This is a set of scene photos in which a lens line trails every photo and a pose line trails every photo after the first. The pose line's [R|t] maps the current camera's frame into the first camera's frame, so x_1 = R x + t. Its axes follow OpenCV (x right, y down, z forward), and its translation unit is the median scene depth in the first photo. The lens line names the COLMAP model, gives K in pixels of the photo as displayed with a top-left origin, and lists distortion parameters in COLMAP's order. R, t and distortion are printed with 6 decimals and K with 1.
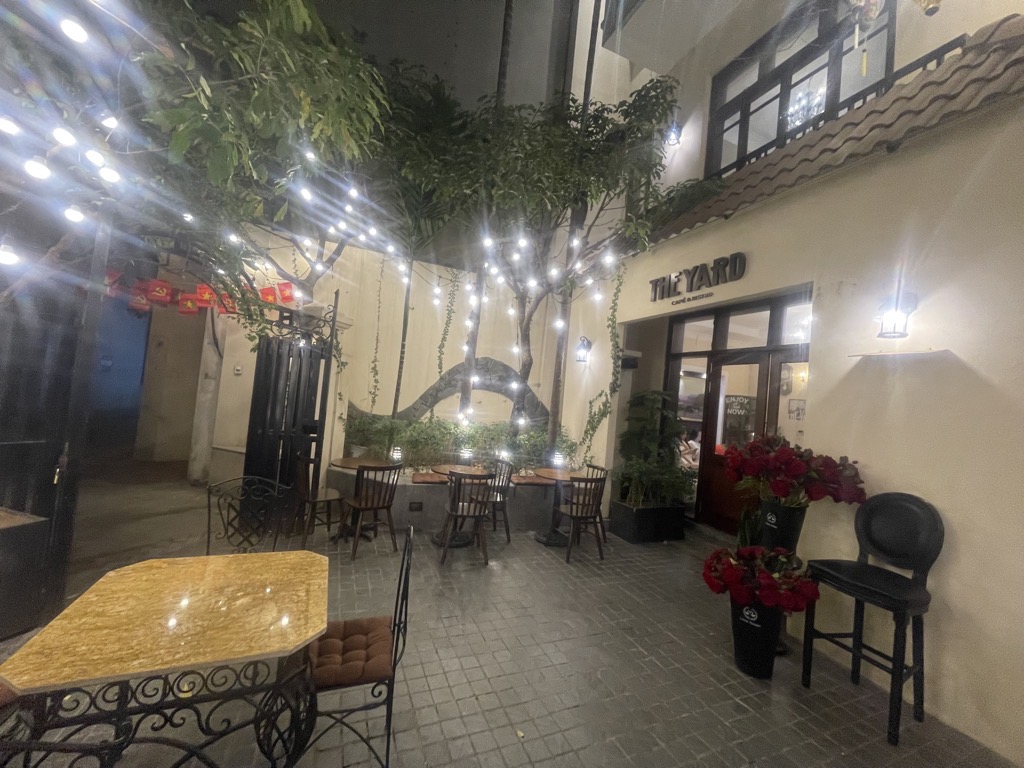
lens RADIAL K [[416.1, 0, 512.0], [0, 416.1, 384.0], [0, 0, 1]] dist [-0.003686, -0.000381]
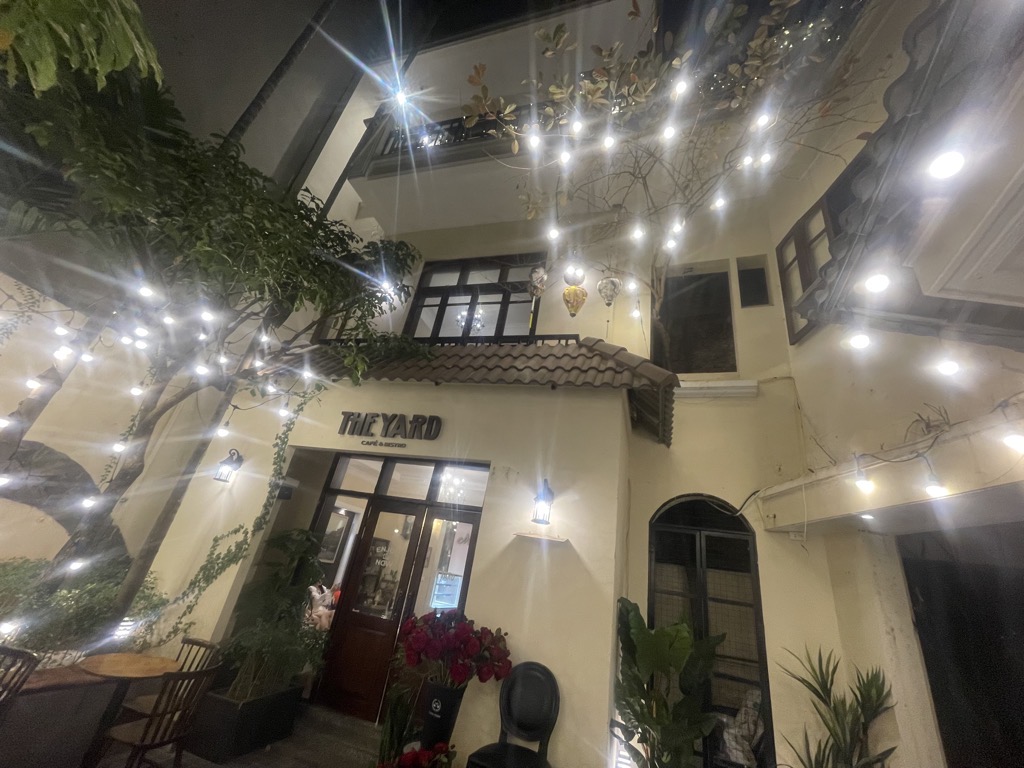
lens RADIAL K [[414.0, 0, 512.0], [0, 414.0, 384.0], [0, 0, 1]] dist [0.000372, 0.000653]
pose [[0.628034, 0.338200, 0.700853, -0.097147], [-0.128142, 0.933274, -0.335528, -0.037016], [-0.767563, 0.120914, 0.629465, 0.099435]]
